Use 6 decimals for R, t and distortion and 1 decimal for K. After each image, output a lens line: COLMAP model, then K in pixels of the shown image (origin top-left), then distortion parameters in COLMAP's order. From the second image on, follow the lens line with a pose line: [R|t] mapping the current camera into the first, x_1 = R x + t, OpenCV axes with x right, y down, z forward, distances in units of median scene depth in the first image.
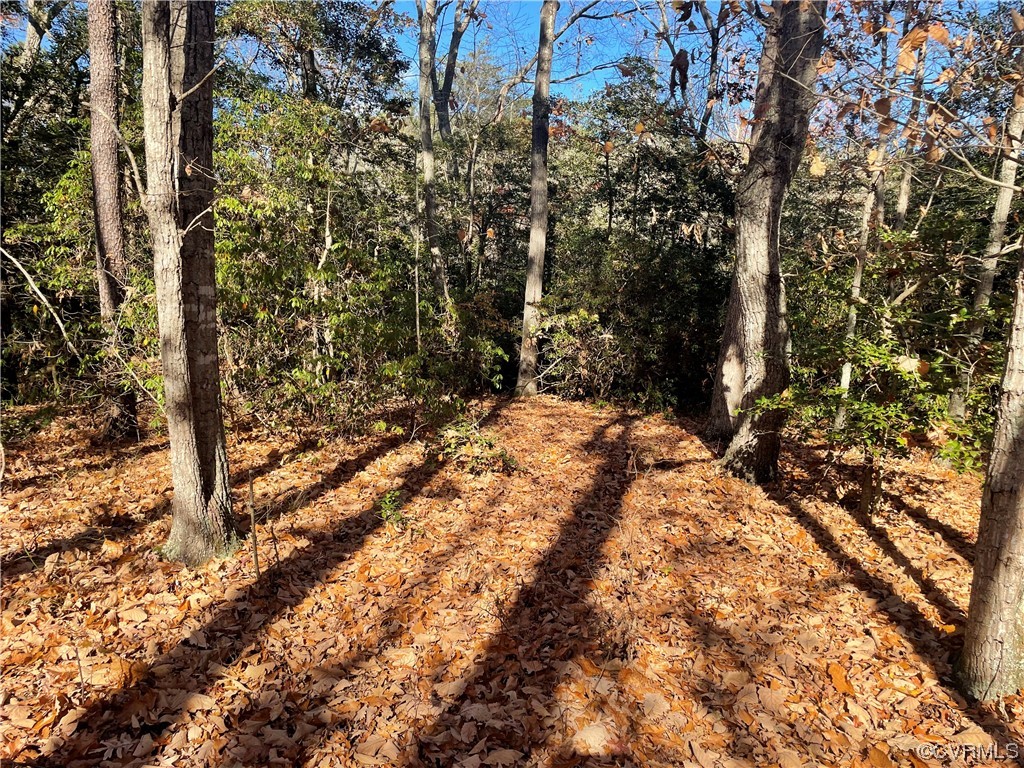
lens RADIAL K [[751.2, 0, 515.0], [0, 751.2, 388.5], [0, 0, 1]] dist [0.068730, -0.100655]
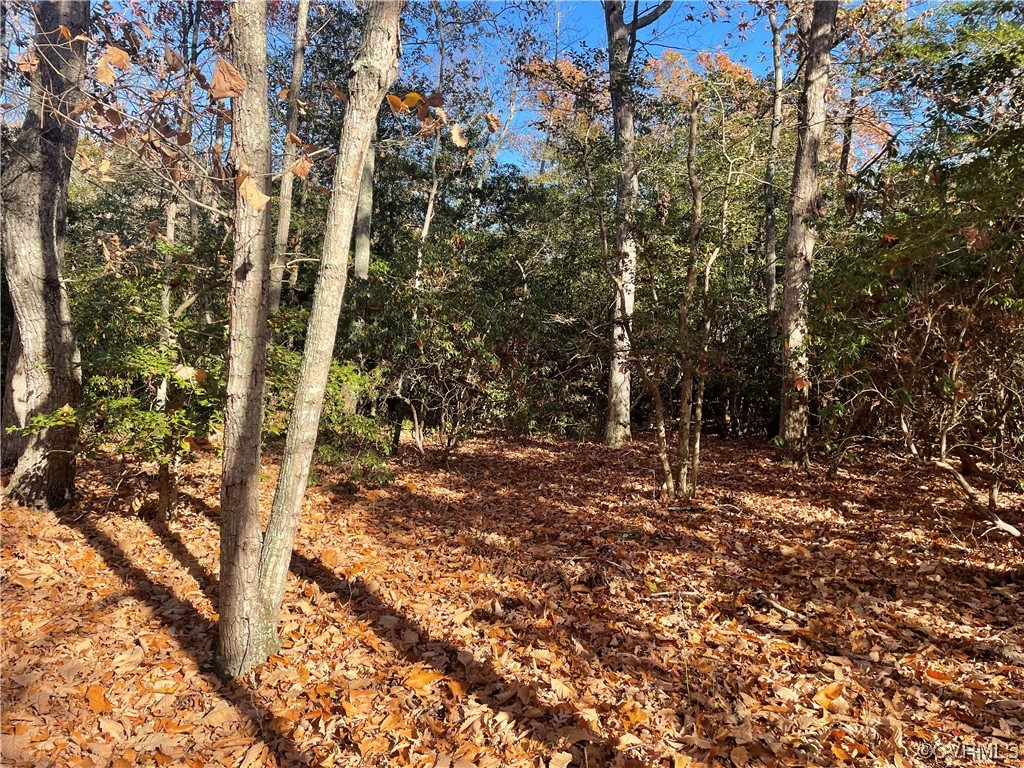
lens RADIAL K [[751.2, 0, 515.0], [0, 751.2, 388.5], [0, 0, 1]] dist [0.068730, -0.100655]
pose [[0.697502, -0.049868, 0.714846, 0.087083], [0.057778, 0.998241, 0.013262, 0.002256], [-0.714250, 0.032052, 0.699157, -0.049736]]
